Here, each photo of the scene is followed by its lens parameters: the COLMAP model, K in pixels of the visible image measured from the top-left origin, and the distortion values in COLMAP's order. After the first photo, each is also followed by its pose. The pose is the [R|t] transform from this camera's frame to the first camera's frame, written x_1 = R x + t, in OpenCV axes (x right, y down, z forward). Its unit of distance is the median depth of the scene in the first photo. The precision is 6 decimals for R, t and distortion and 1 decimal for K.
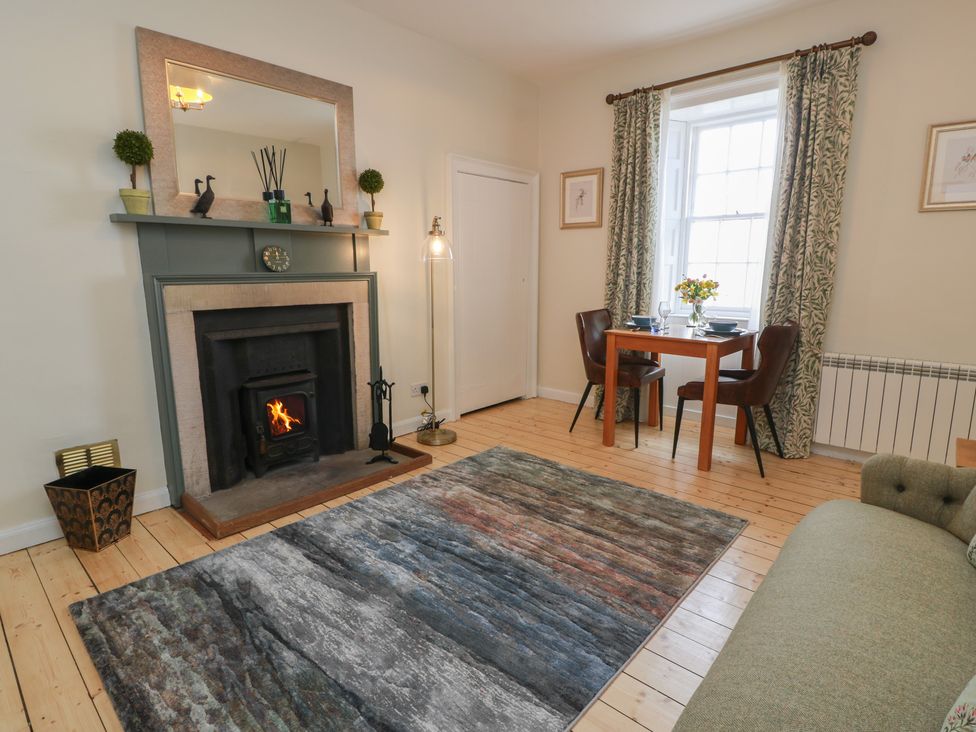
lens RADIAL K [[519.3, 0, 493.7], [0, 519.3, 363.2], [0, 0, 1]] dist [0.000701, -0.012592]
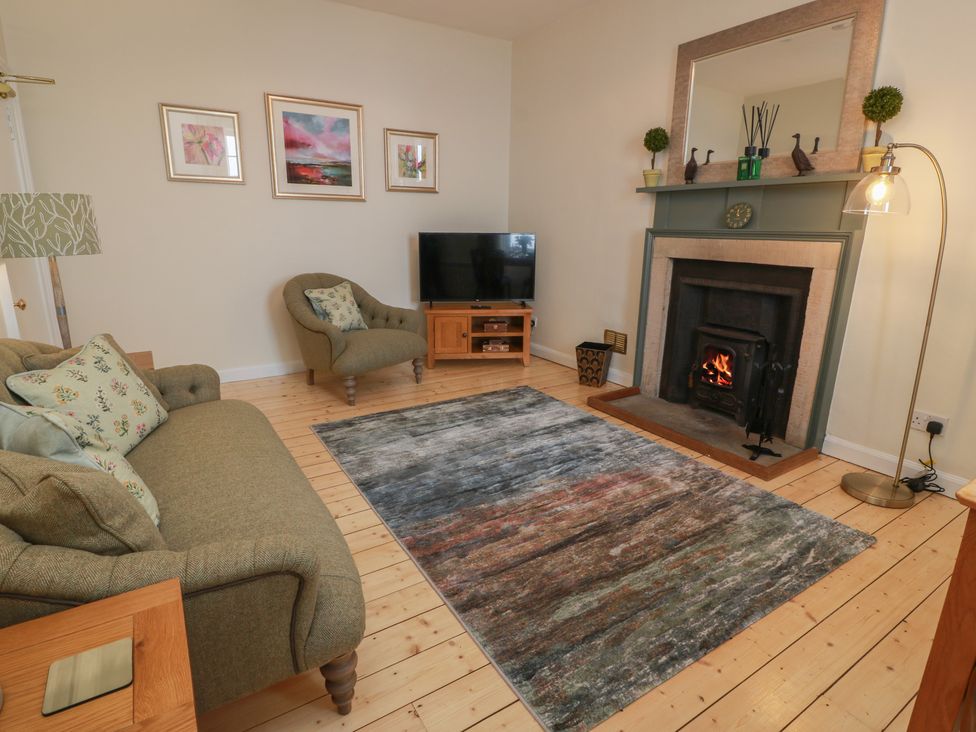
lens RADIAL K [[519.3, 0, 485.4], [0, 519.3, 364.4], [0, 0, 1]] dist [0.000701, -0.012592]
pose [[-0.273808, 0.249898, -0.928752, 0.778301], [-0.179583, 0.935389, 0.304627, -0.151947], [0.944870, 0.250198, -0.211240, 0.835470]]
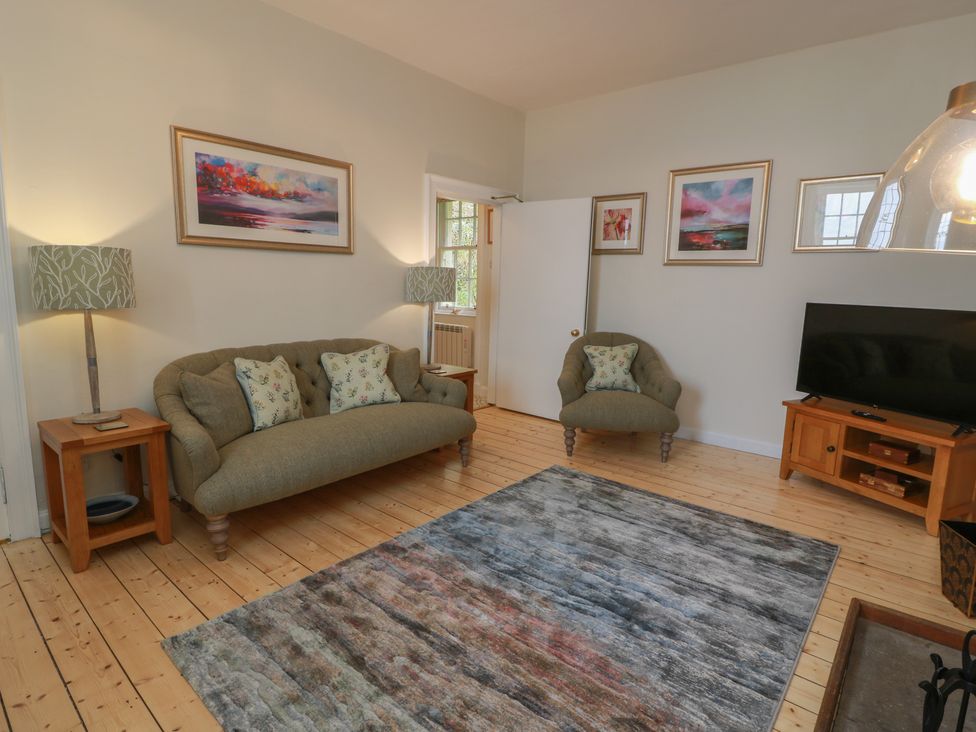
lens RADIAL K [[519.3, 0, 494.3], [0, 519.3, 361.7], [0, 0, 1]] dist [0.000701, -0.012592]
pose [[-0.999028, -0.015379, -0.041307, 0.077679], [-0.028026, 0.944949, 0.326016, -0.251064], [0.034019, 0.326857, -0.944461, 1.359024]]
